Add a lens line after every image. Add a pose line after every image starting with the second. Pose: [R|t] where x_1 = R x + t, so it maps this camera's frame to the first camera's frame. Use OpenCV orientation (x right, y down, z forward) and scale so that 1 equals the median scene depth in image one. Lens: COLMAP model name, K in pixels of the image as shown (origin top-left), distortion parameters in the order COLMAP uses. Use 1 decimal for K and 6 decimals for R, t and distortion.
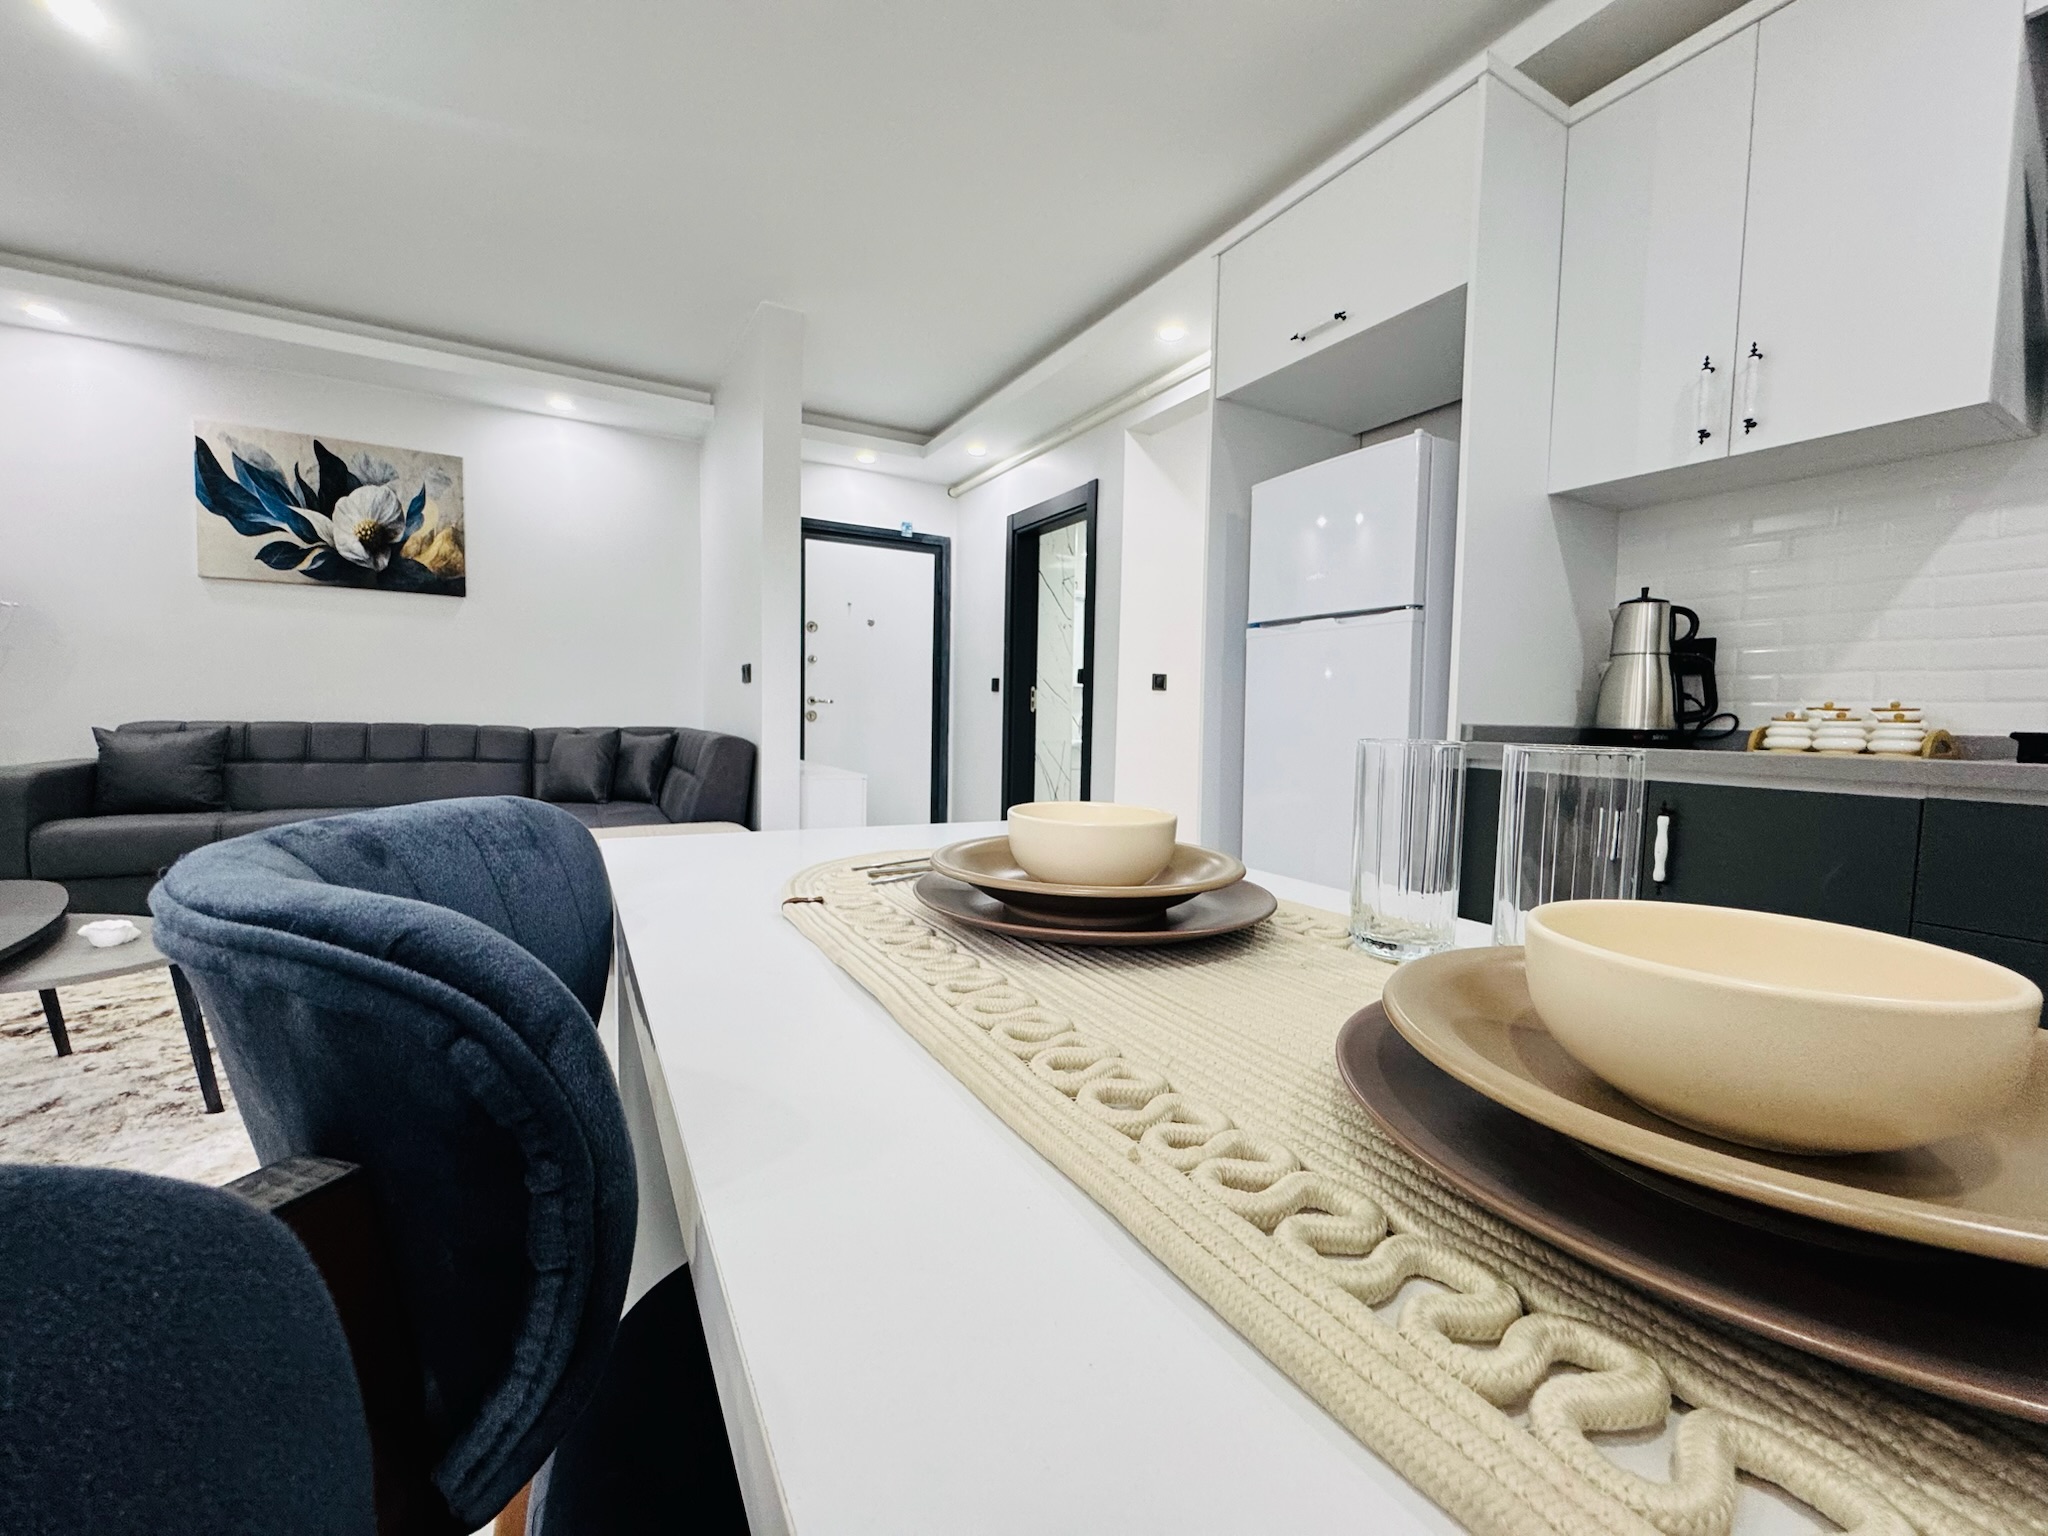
lens RADIAL K [[817.7, 0, 1024.0], [0, 817.7, 768.0], [0, 0, 1]] dist [-0.001606, -0.000235]
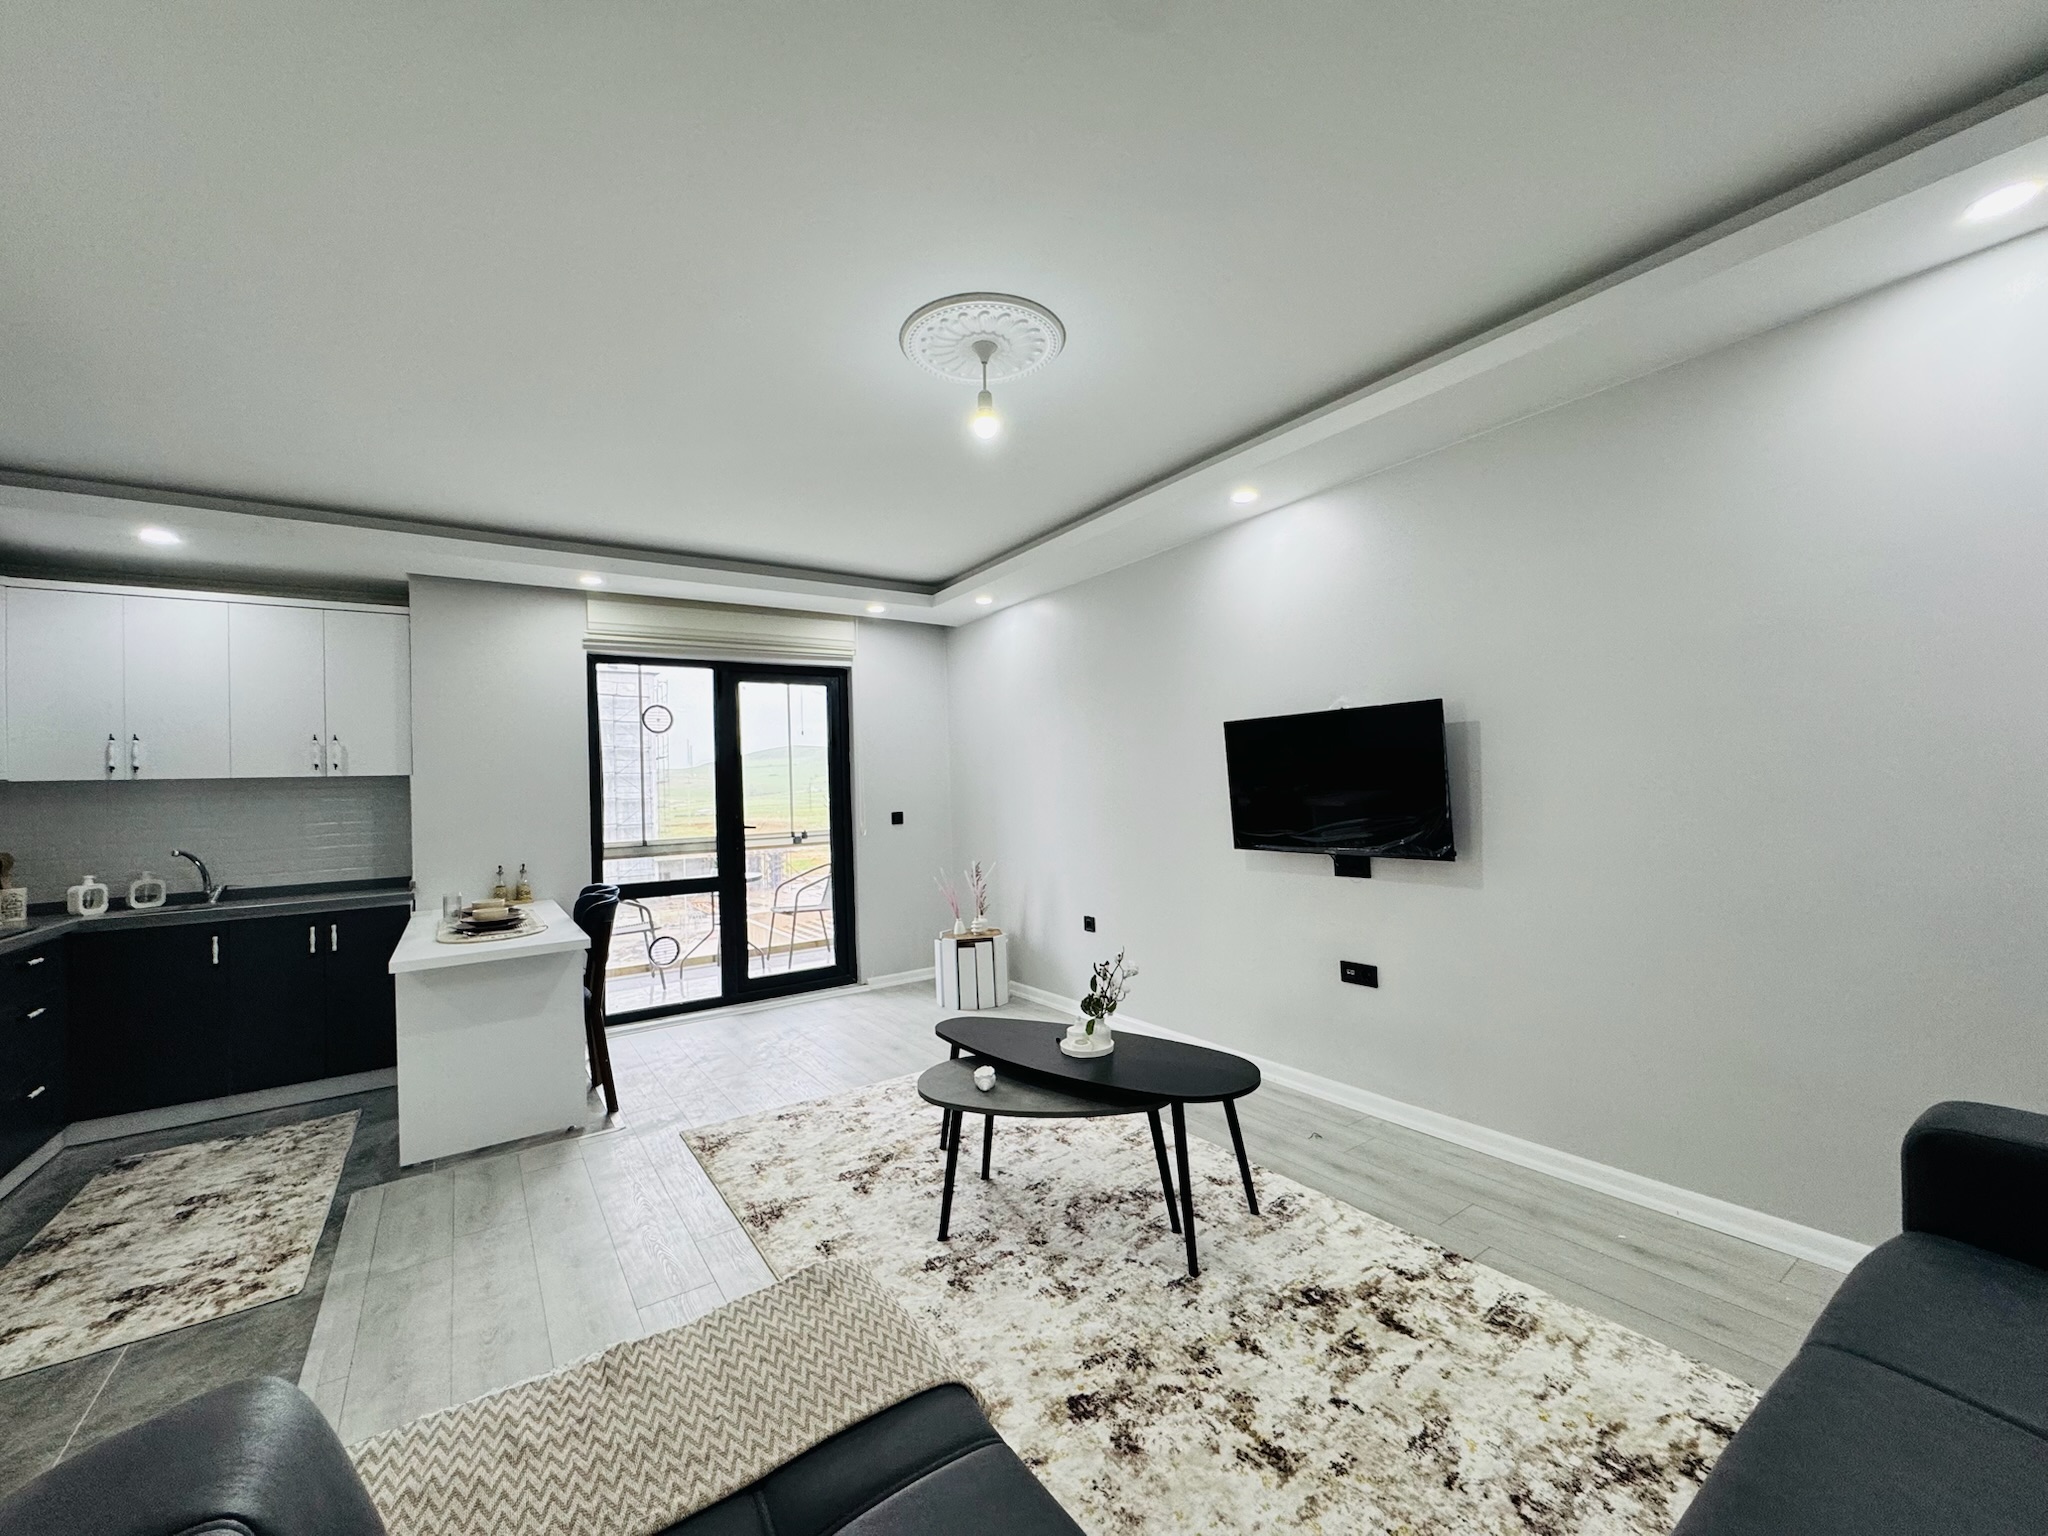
lens RADIAL K [[817.7, 0, 1024.0], [0, 817.7, 768.0], [0, 0, 1]] dist [-0.001606, -0.000235]
pose [[-0.995875, 0.012347, -0.089889, -0.476752], [0.009011, 0.999259, 0.037432, -0.170340], [0.090285, 0.036468, -0.995248, 1.064019]]
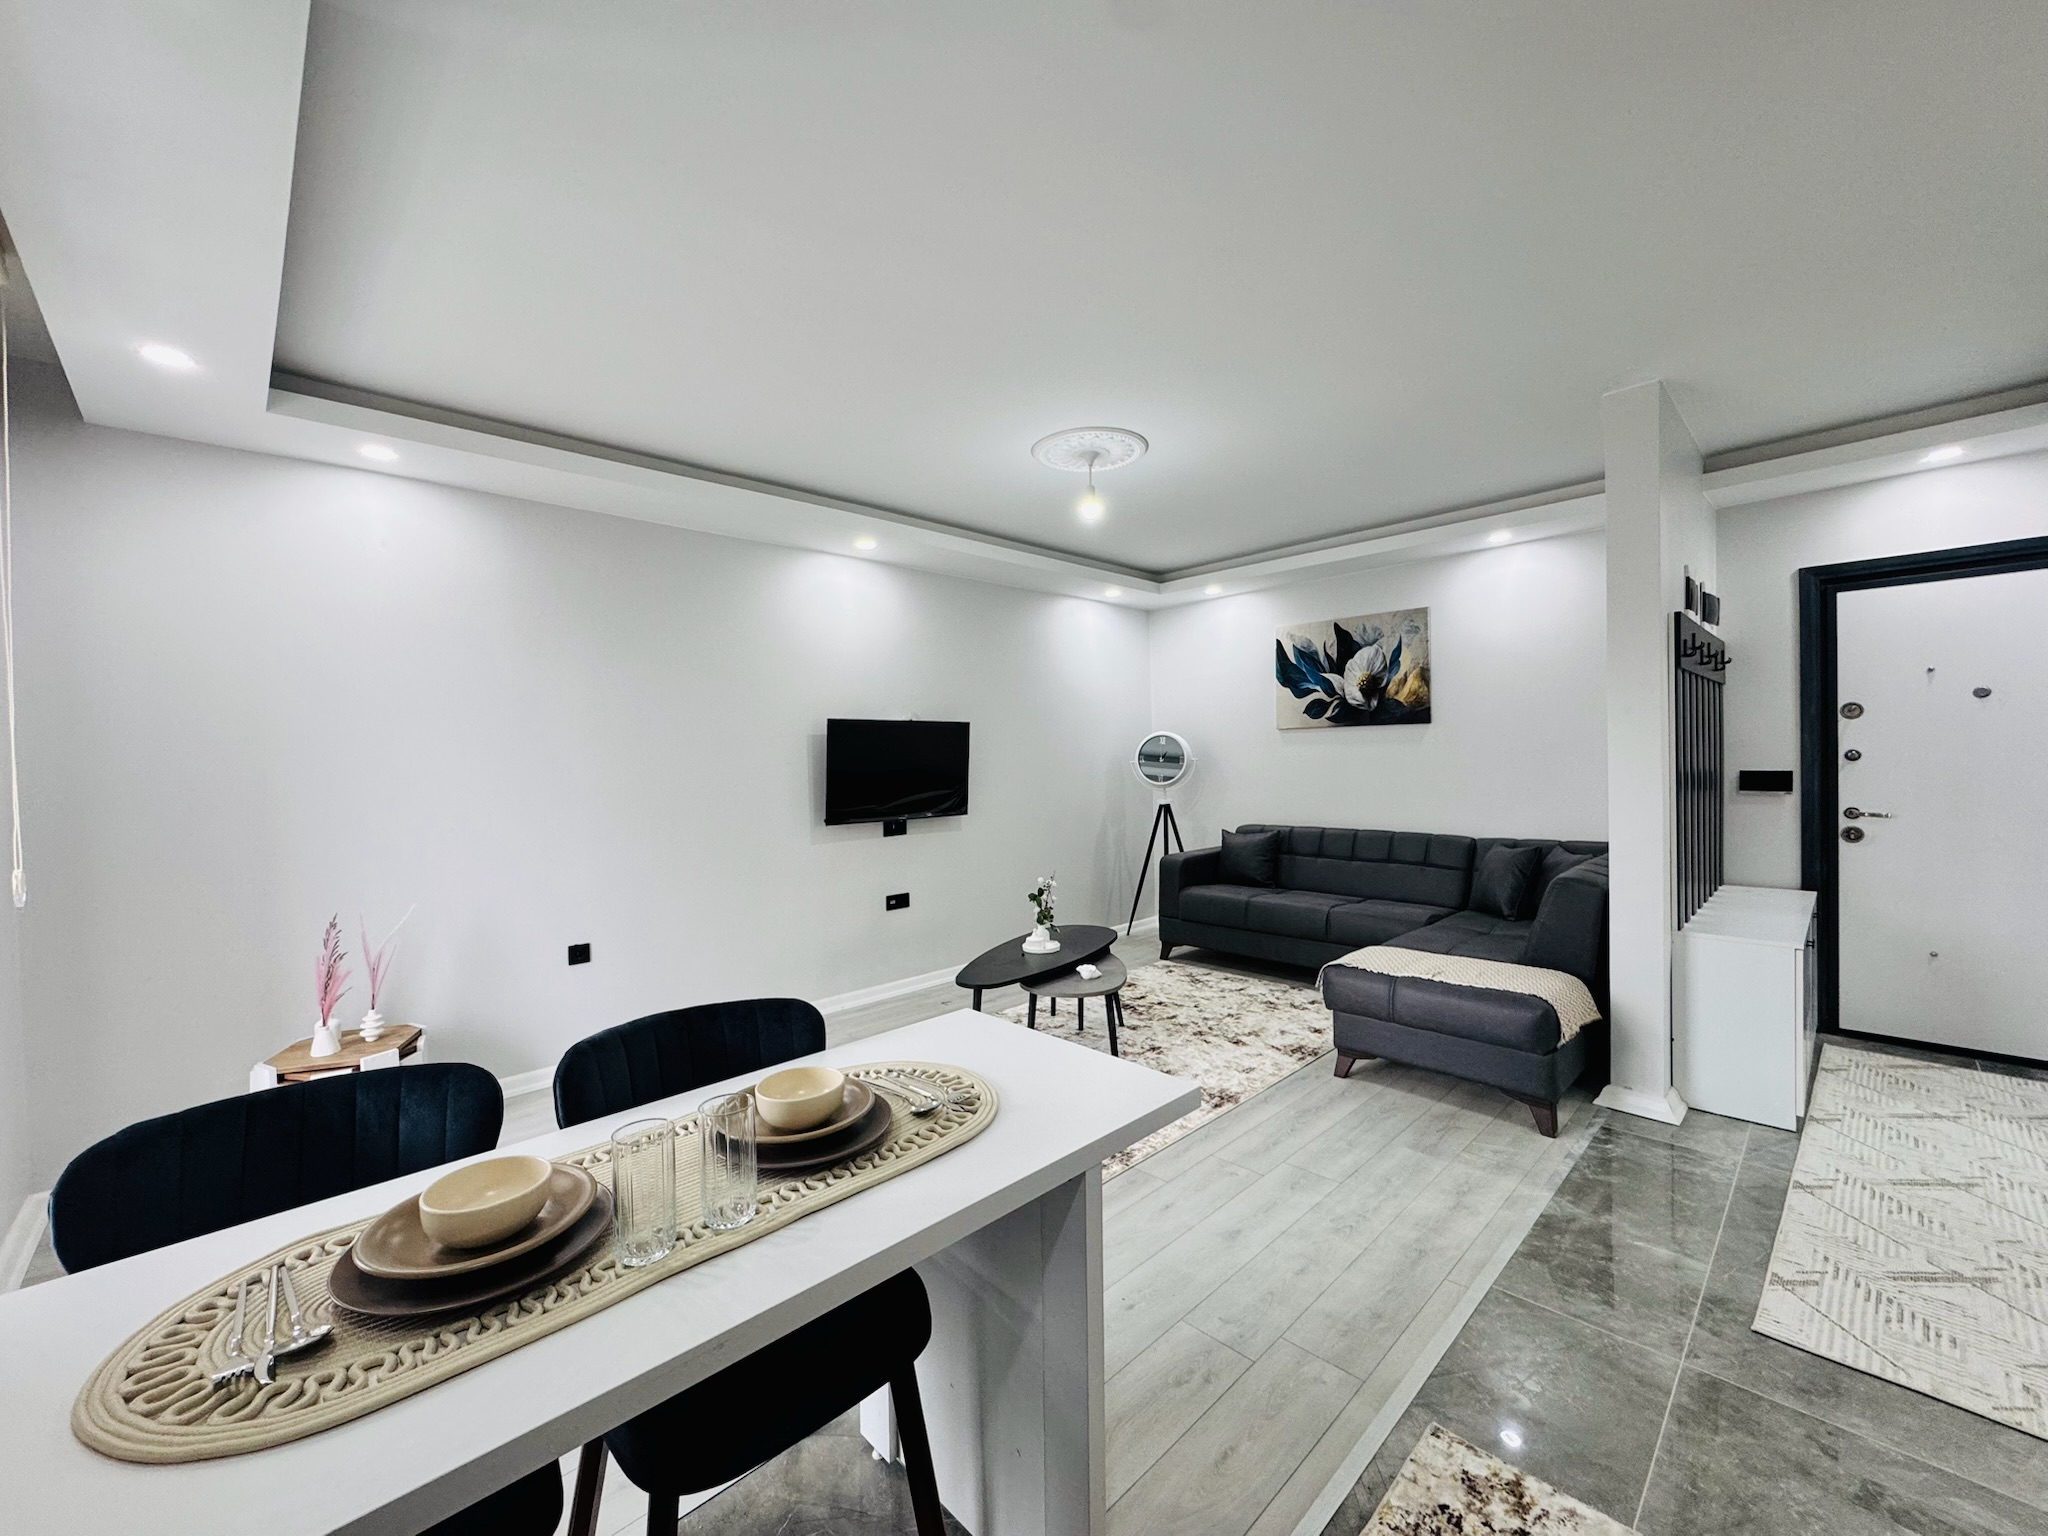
lens RADIAL K [[817.7, 0, 1024.0], [0, 817.7, 768.0], [0, 0, 1]] dist [-0.001606, -0.000235]
pose [[0.251261, -0.013662, -0.967823, 0.327349], [-0.035501, 0.999098, -0.023320, -0.103843], [0.967268, 0.040218, 0.250549, 0.153579]]
